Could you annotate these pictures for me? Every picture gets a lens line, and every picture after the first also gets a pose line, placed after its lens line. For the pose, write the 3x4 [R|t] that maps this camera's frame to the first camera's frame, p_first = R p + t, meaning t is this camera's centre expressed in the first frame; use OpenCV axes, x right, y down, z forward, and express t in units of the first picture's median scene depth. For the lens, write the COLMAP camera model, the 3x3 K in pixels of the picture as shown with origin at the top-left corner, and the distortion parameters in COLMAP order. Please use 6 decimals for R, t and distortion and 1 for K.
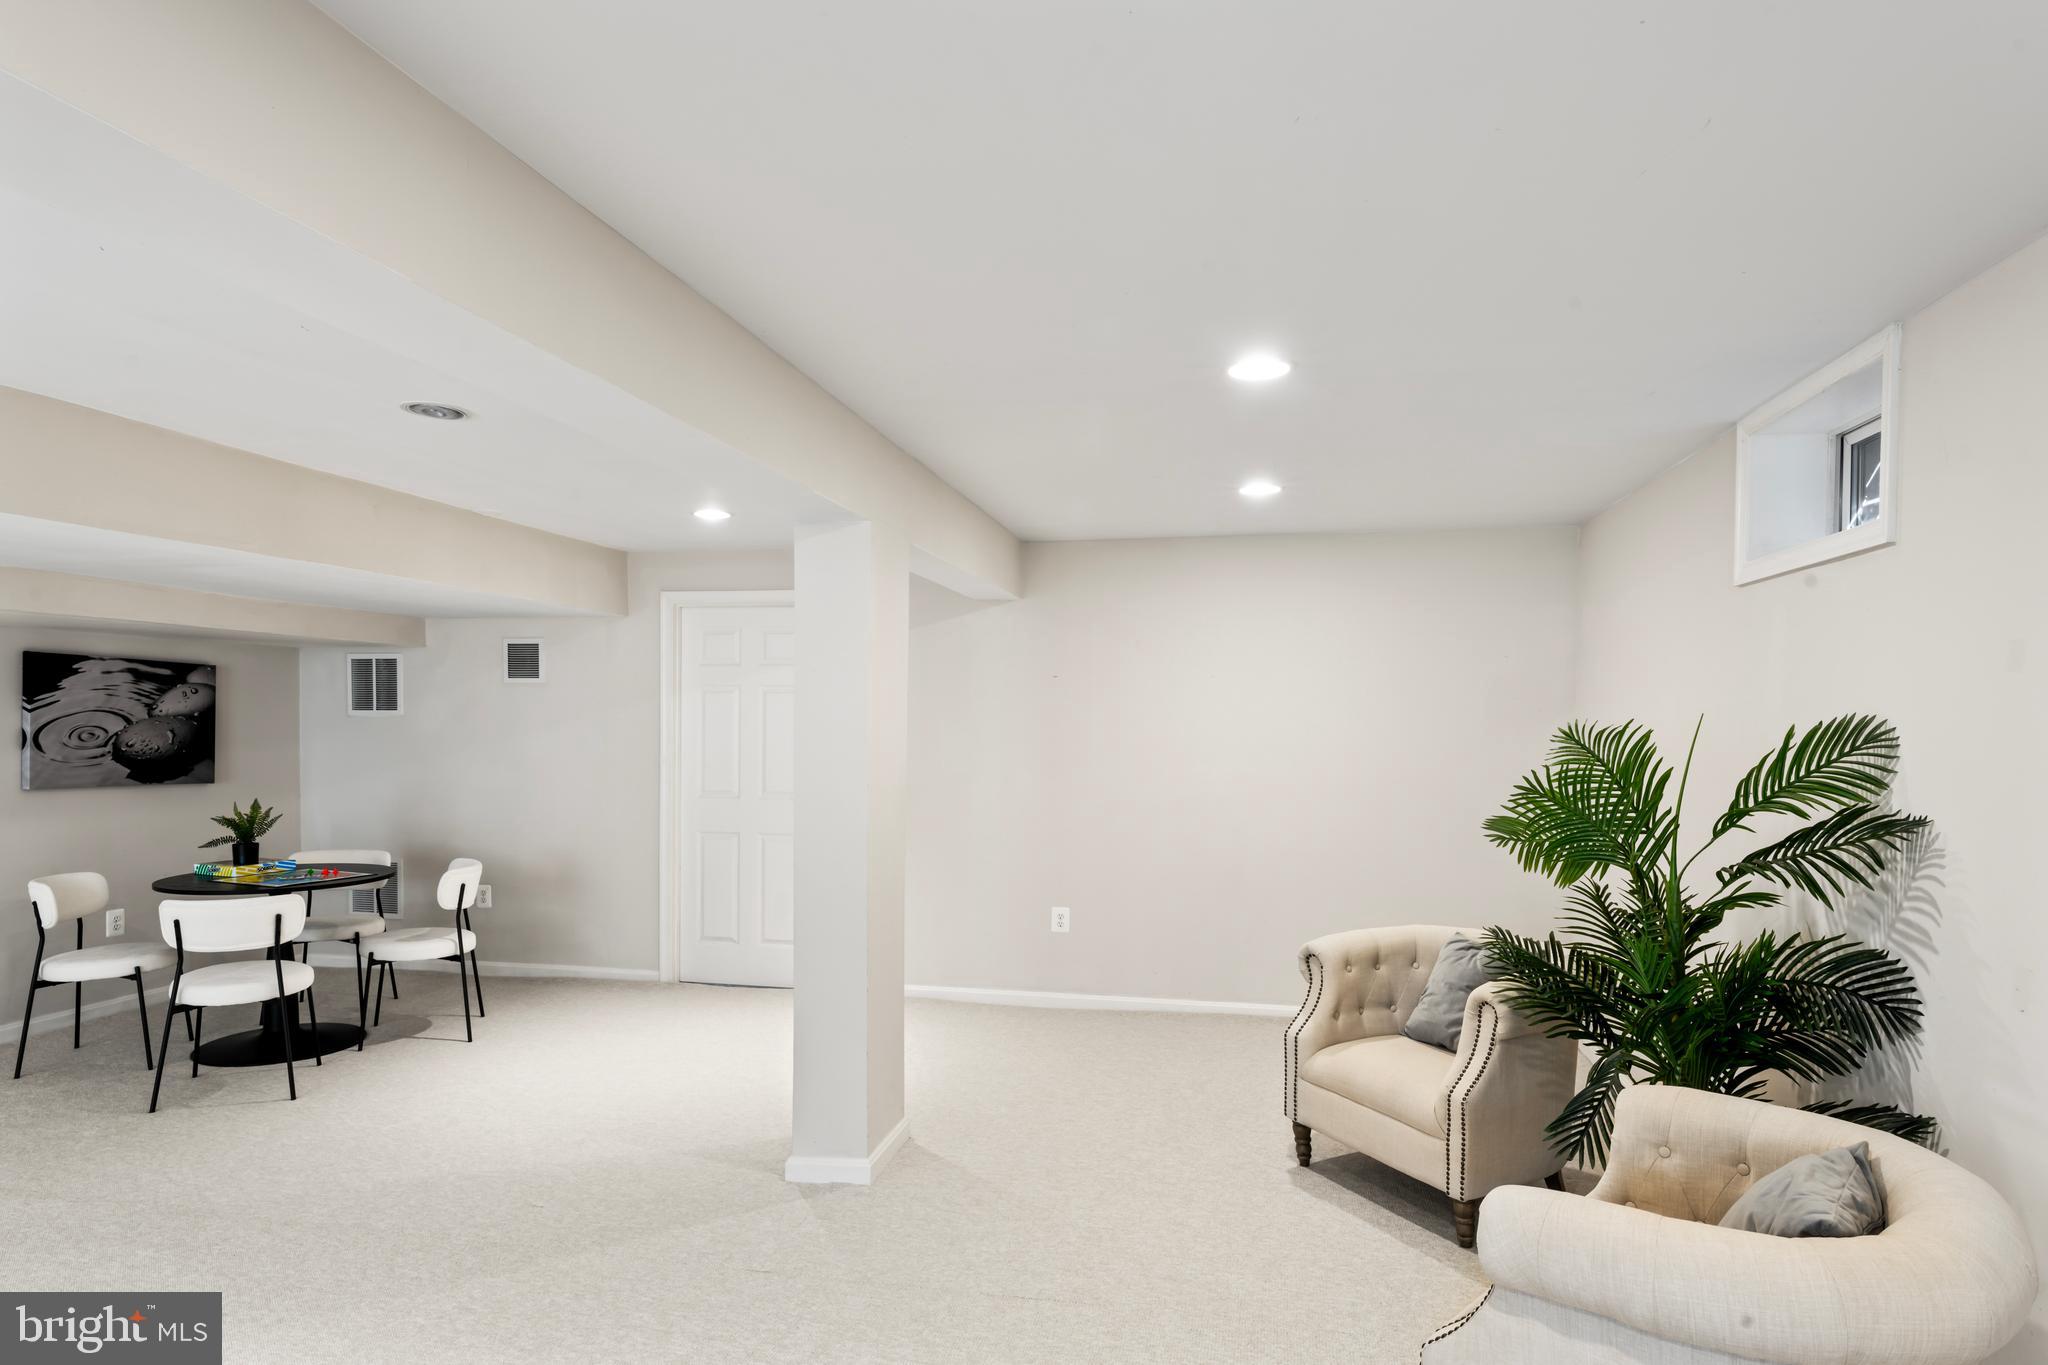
lens RADIAL K [[1150.9, 0, 1027.5], [0, 1150.9, 756.7], [0, 0, 1]] dist [-0.001157, -0.000764]
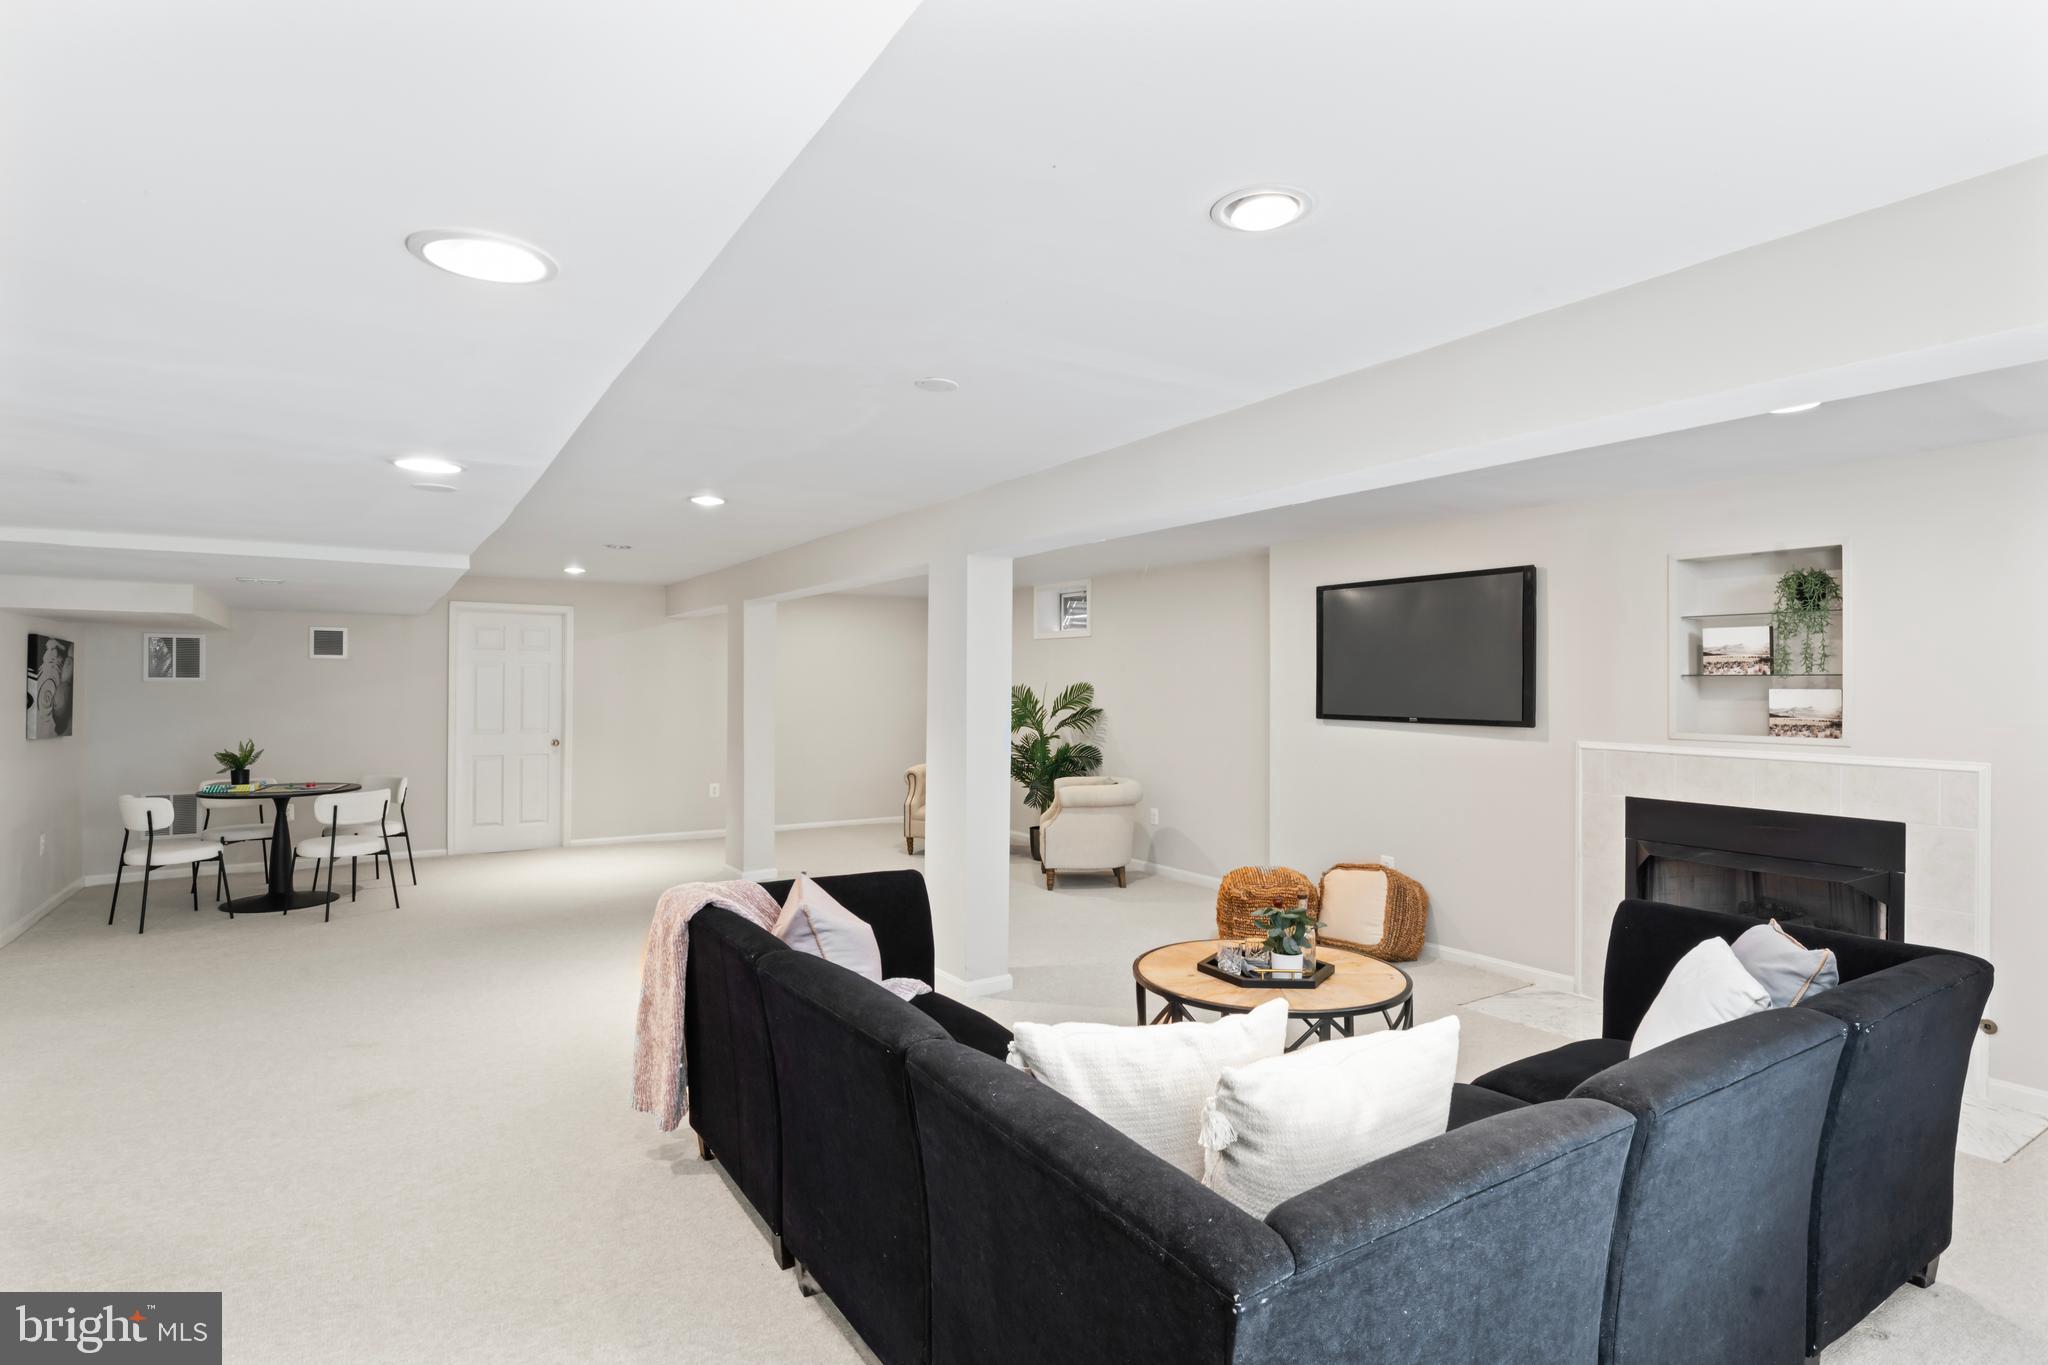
lens RADIAL K [[1052.0, 0, 1024.0], [0, 1052.0, 682.5], [0, 0, 1]] dist [0.002231, 0.000341]
pose [[0.716226, -0.002405, 0.697865, -0.993521], [0.023123, 0.999527, -0.020287, 0.016029], [-0.697486, 0.030667, 0.715942, -0.719277]]
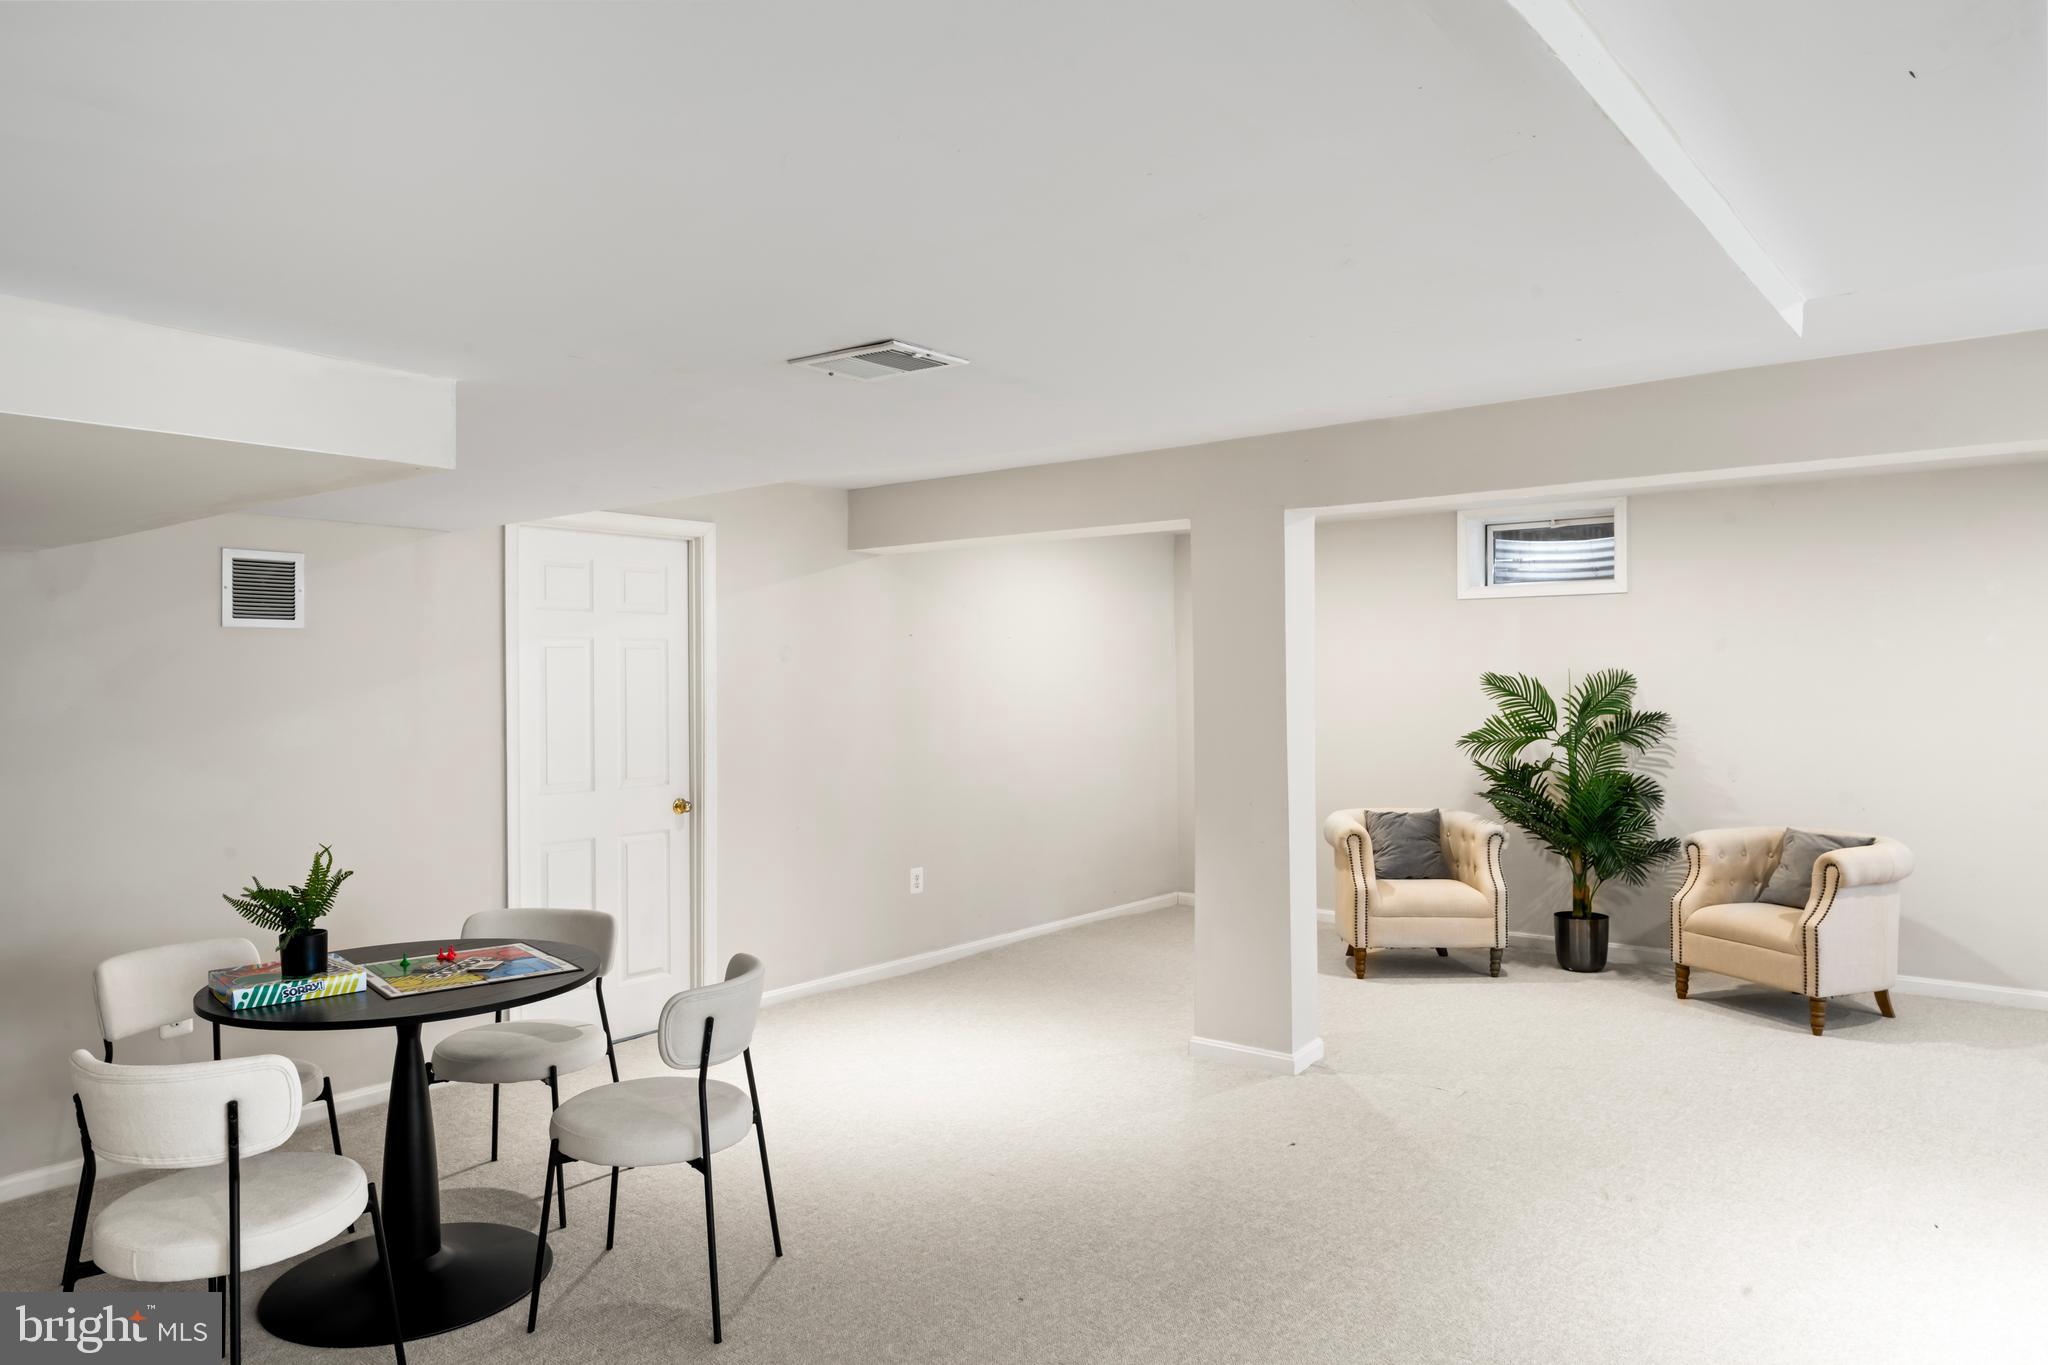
lens RADIAL K [[1347.8, 0, 1024.0], [0, 1347.8, 682.5], [0, 0, 1]] dist [-0.003815, -0.001578]
pose [[0.451682, -0.014529, 0.892061, -1.186223], [0.040288, 0.999180, -0.004126, -0.024777], [-0.891269, 0.037803, 0.451897, 0.478040]]
